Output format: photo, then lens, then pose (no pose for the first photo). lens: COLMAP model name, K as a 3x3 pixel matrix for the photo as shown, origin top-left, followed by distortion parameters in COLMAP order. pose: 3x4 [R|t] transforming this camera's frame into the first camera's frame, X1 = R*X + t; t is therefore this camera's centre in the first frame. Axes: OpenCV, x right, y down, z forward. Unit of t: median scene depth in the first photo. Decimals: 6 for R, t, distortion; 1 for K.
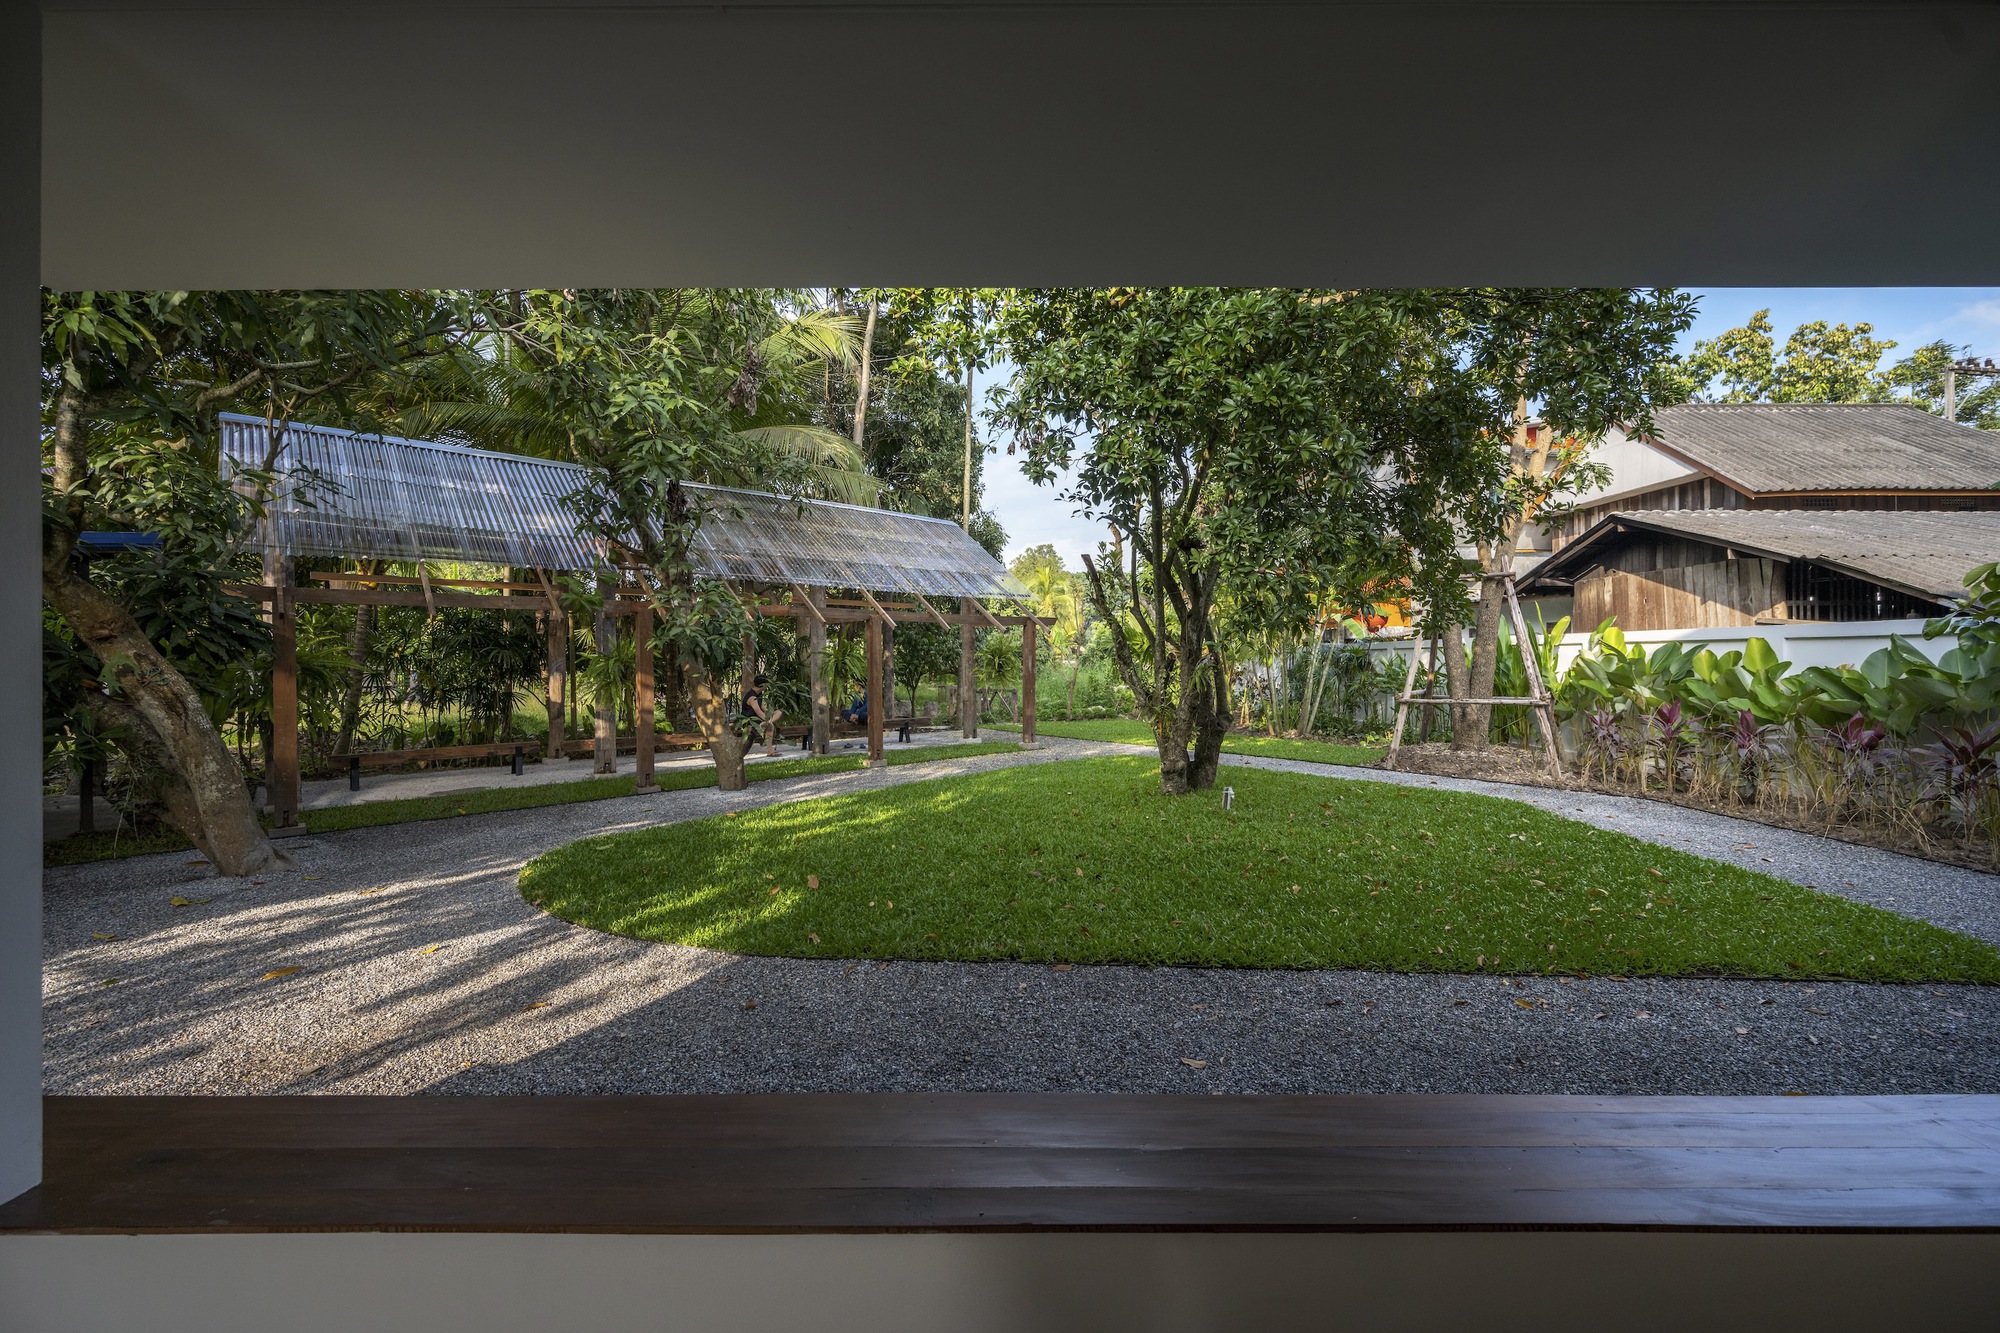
lens RADIAL K [[797.0, 0, 1004.5], [0, 797.0, 671.0], [0, 0, 1]] dist [0.001618, 0.000487]
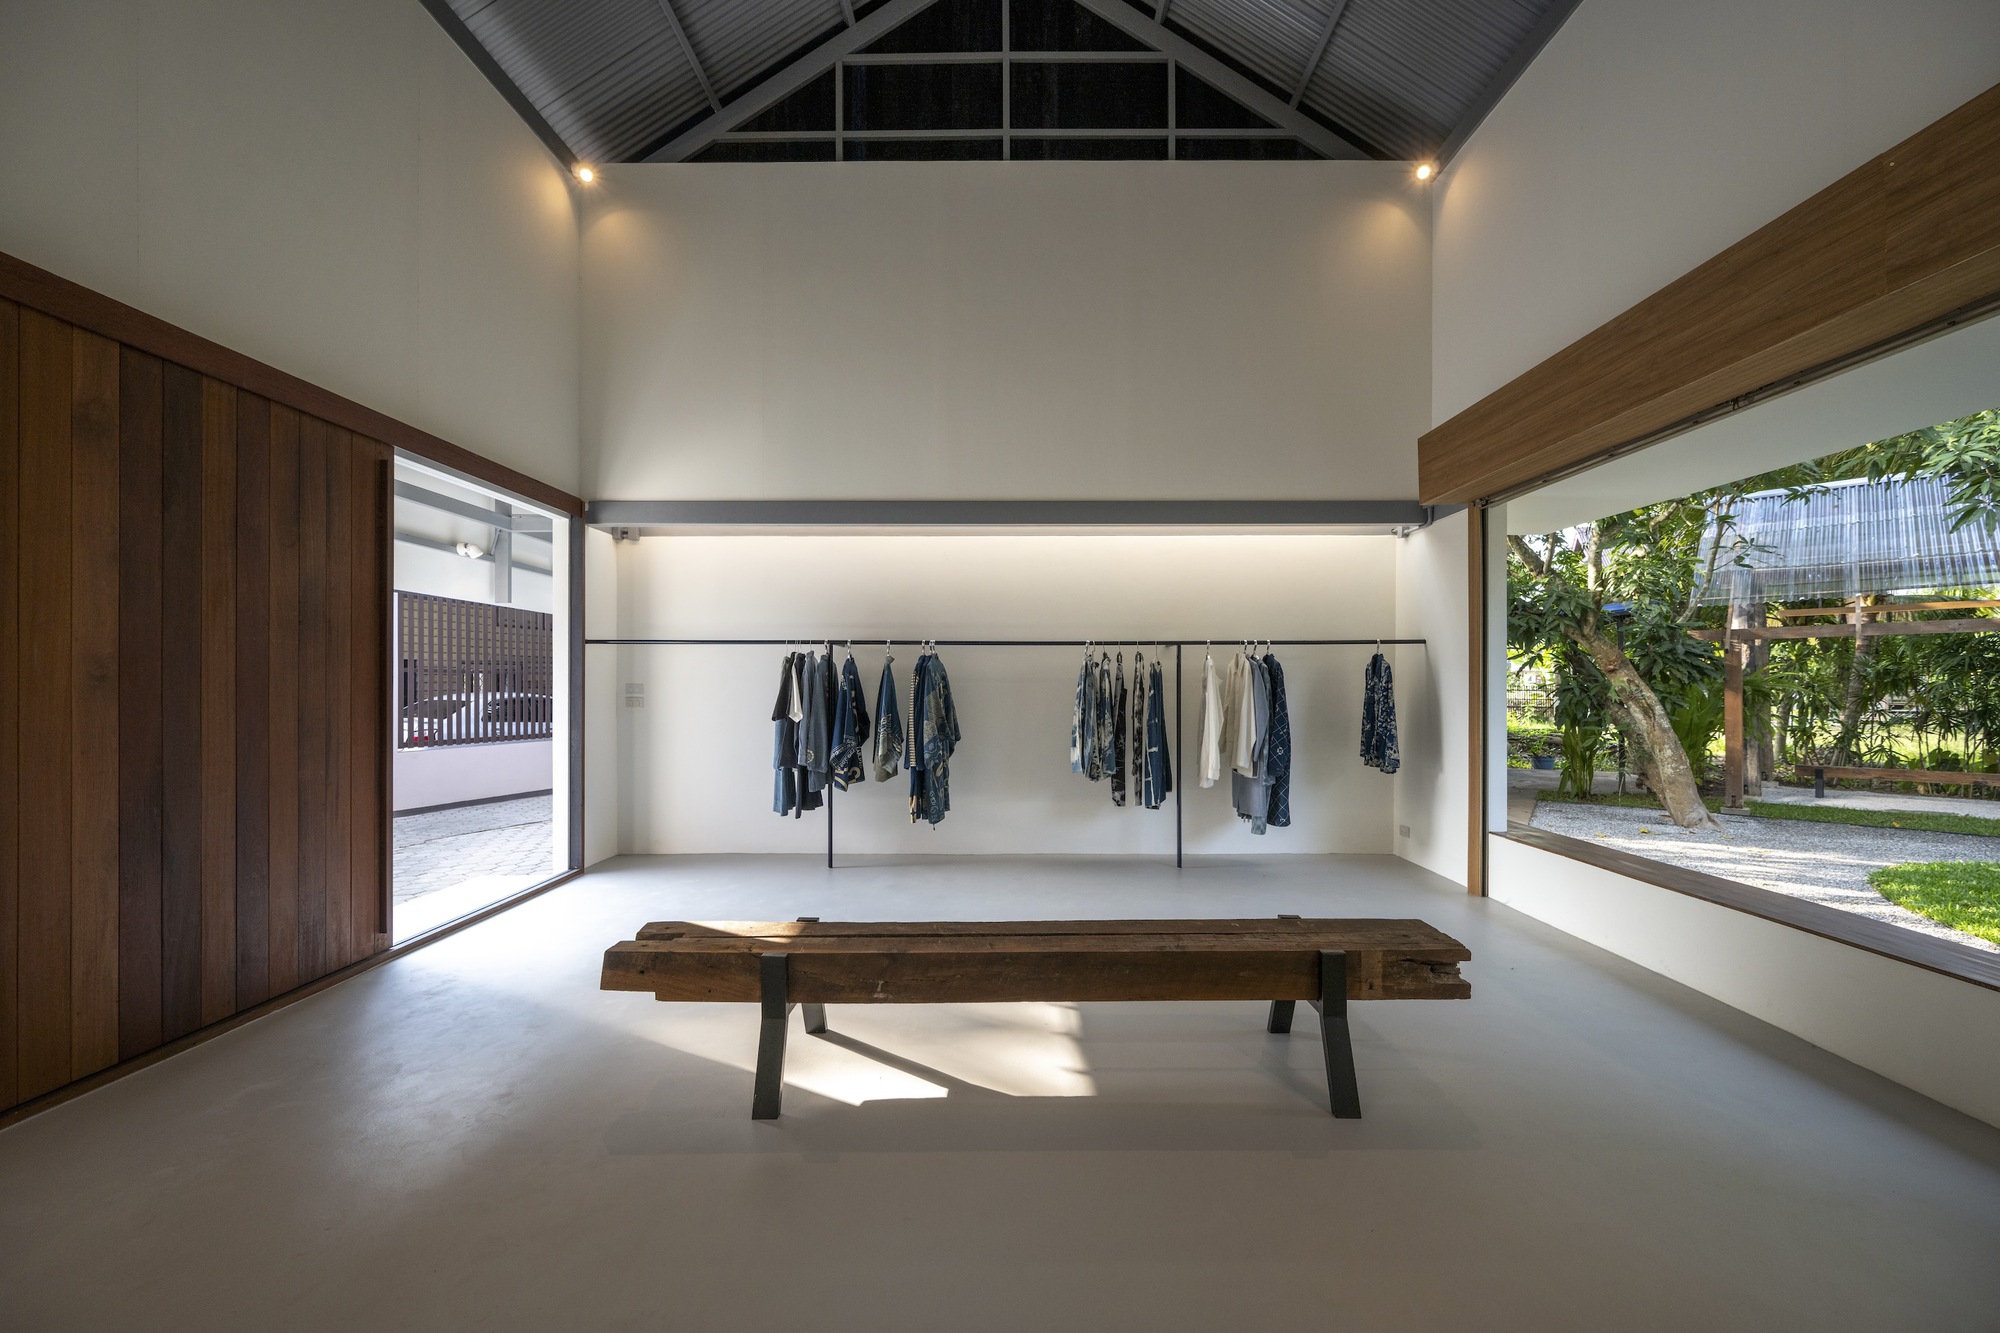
lens RADIAL K [[797.0, 0, 1006.0], [0, 797.0, 682.5], [0, 0, 1]] dist [0.001618, 0.000487]
pose [[0.010990, -0.004159, -0.999931, 0.532945], [-0.013051, 0.999906, -0.004303, 0.008242], [0.999854, 0.013098, 0.010934, -0.296330]]
